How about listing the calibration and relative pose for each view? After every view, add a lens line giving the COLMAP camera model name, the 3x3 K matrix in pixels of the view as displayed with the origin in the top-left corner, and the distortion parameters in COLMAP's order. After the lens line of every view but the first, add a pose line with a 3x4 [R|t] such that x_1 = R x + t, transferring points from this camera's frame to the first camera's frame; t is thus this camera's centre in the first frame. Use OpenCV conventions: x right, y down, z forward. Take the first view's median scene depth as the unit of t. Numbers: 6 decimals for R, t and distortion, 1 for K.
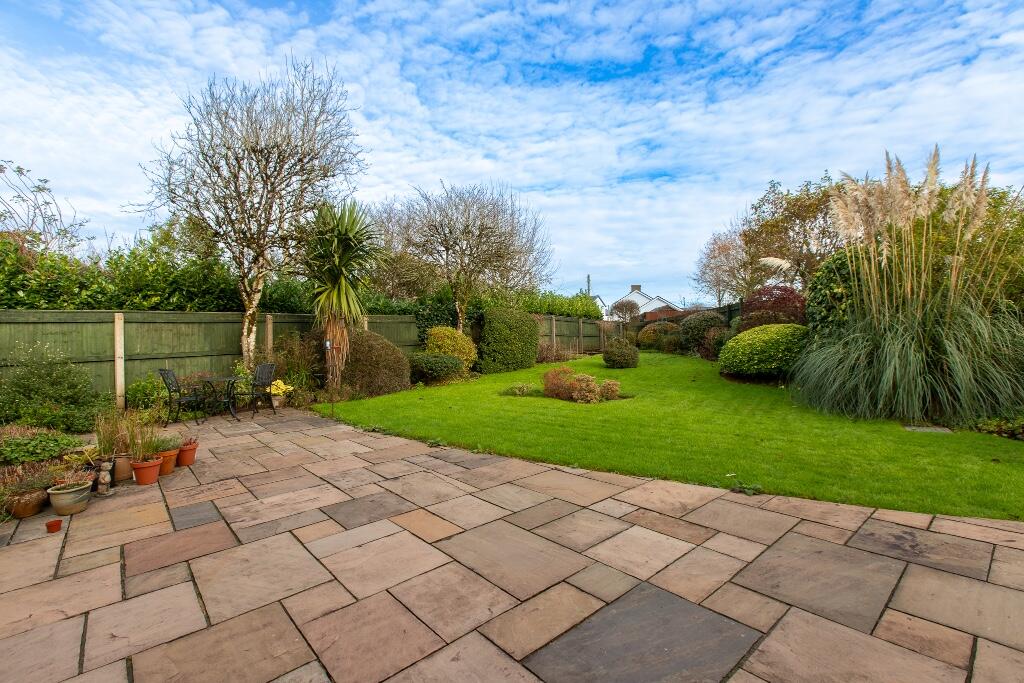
lens RADIAL K [[470.2, 0, 511.2], [0, 470.2, 339.5], [0, 0, 1]] dist [0.003896, -0.000613]
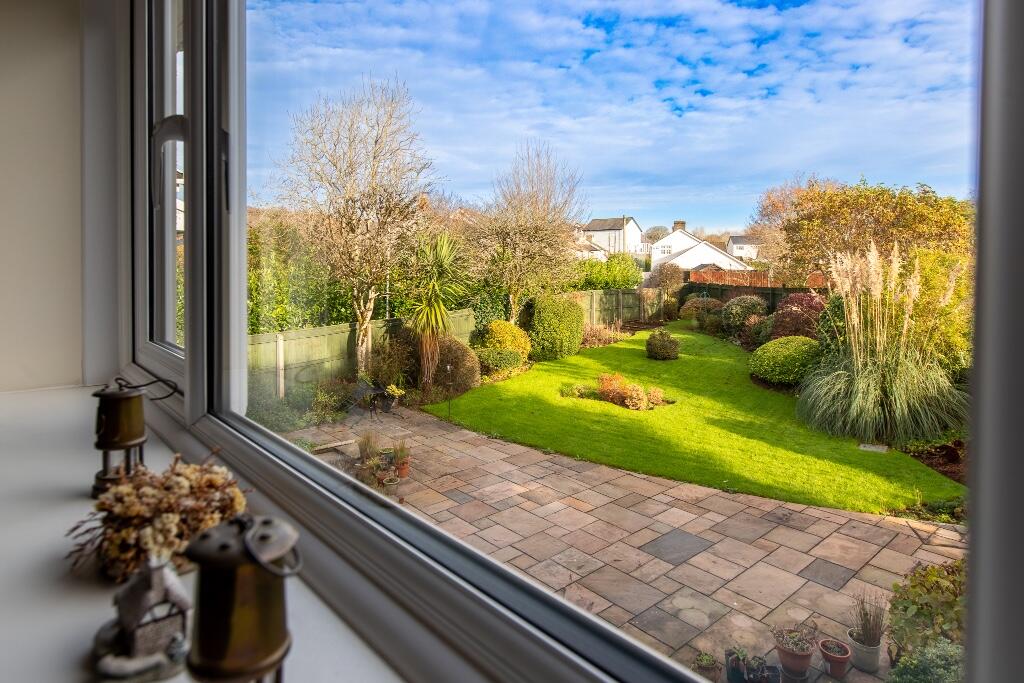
lens RADIAL K [[604.6, 0, 497.9], [0, 604.6, 269.7], [0, 0, 1]] dist [0.005607, -0.000304]
pose [[0.999417, 0.012359, -0.031826, -0.439352], [-0.011974, 0.999853, 0.012271, -0.675118], [0.031973, -0.011883, 0.999418, -1.680601]]
